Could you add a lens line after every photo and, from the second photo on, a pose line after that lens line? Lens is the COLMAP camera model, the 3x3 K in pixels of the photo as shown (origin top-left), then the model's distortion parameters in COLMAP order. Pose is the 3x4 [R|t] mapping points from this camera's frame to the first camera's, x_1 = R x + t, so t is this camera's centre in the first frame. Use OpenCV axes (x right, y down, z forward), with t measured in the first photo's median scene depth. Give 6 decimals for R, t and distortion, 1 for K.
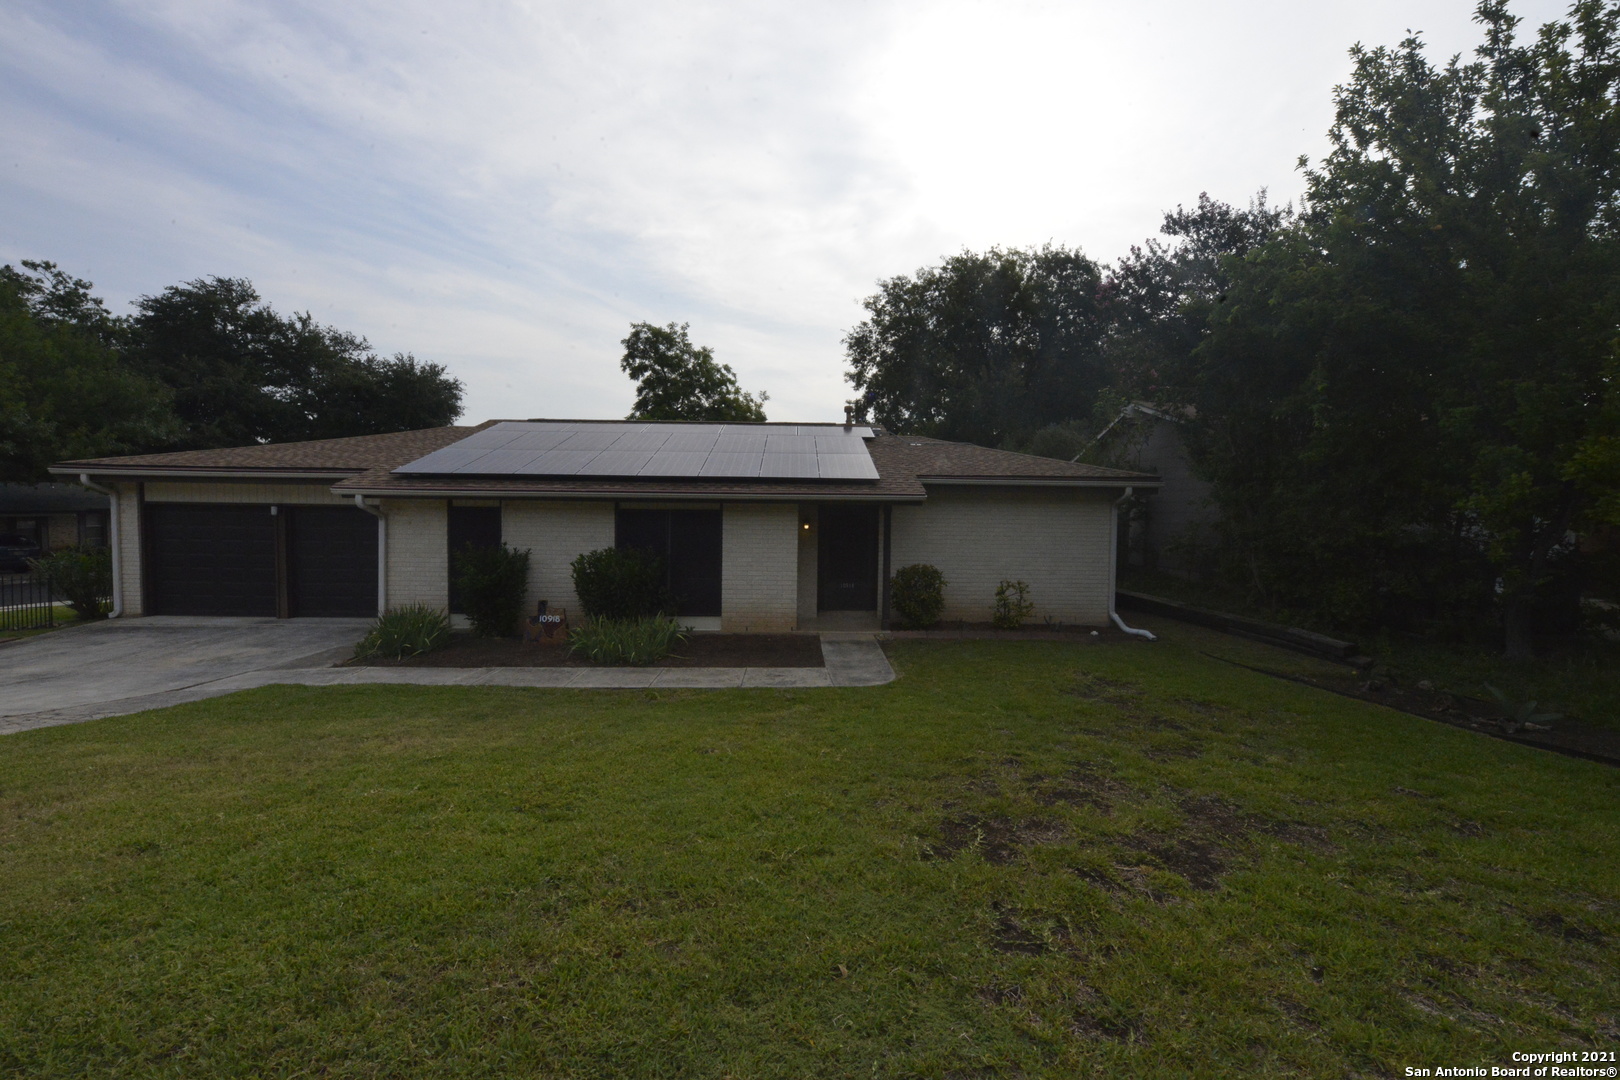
lens RADIAL K [[636.4, 0, 816.5], [0, 636.4, 532.2], [0, 0, 1]] dist [-0.007245, -0.000200]
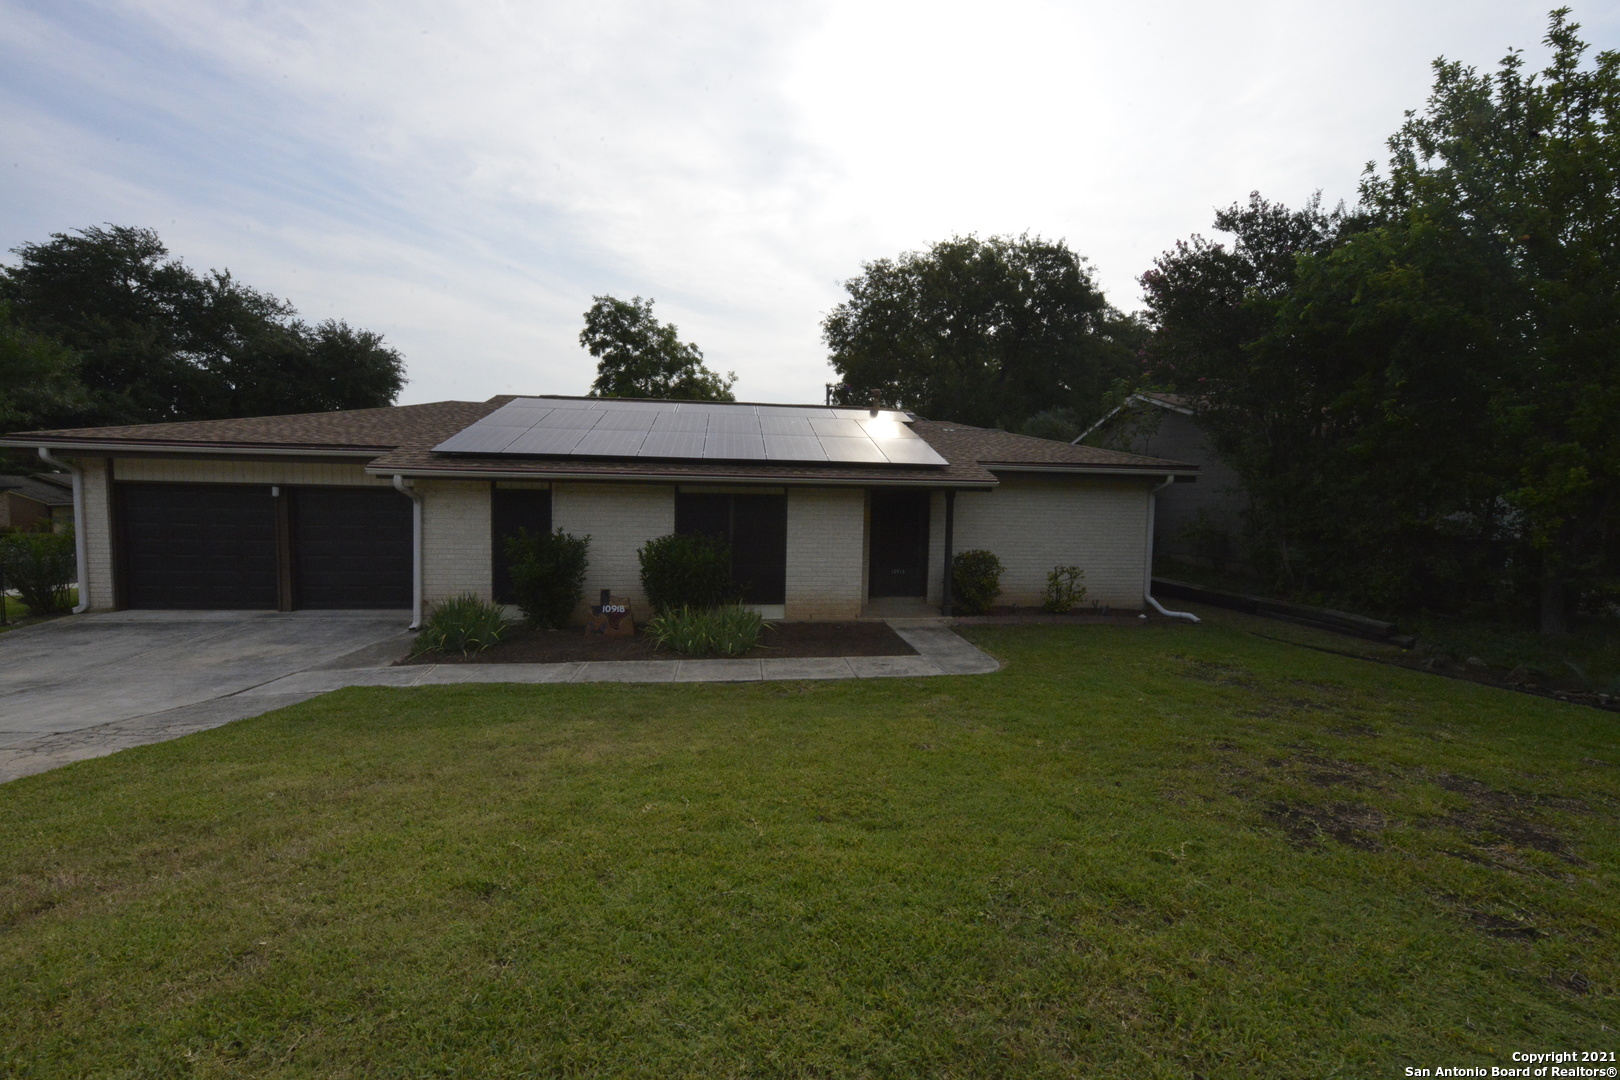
lens RADIAL K [[636.4, 0, 816.5], [0, 636.4, 532.2], [0, 0, 1]] dist [-0.007245, -0.000200]
pose [[0.994521, 0.001150, 0.104529, -0.198060], [-0.003869, 0.999659, 0.025817, -0.002818], [-0.104463, -0.026080, 0.994187, 0.029344]]
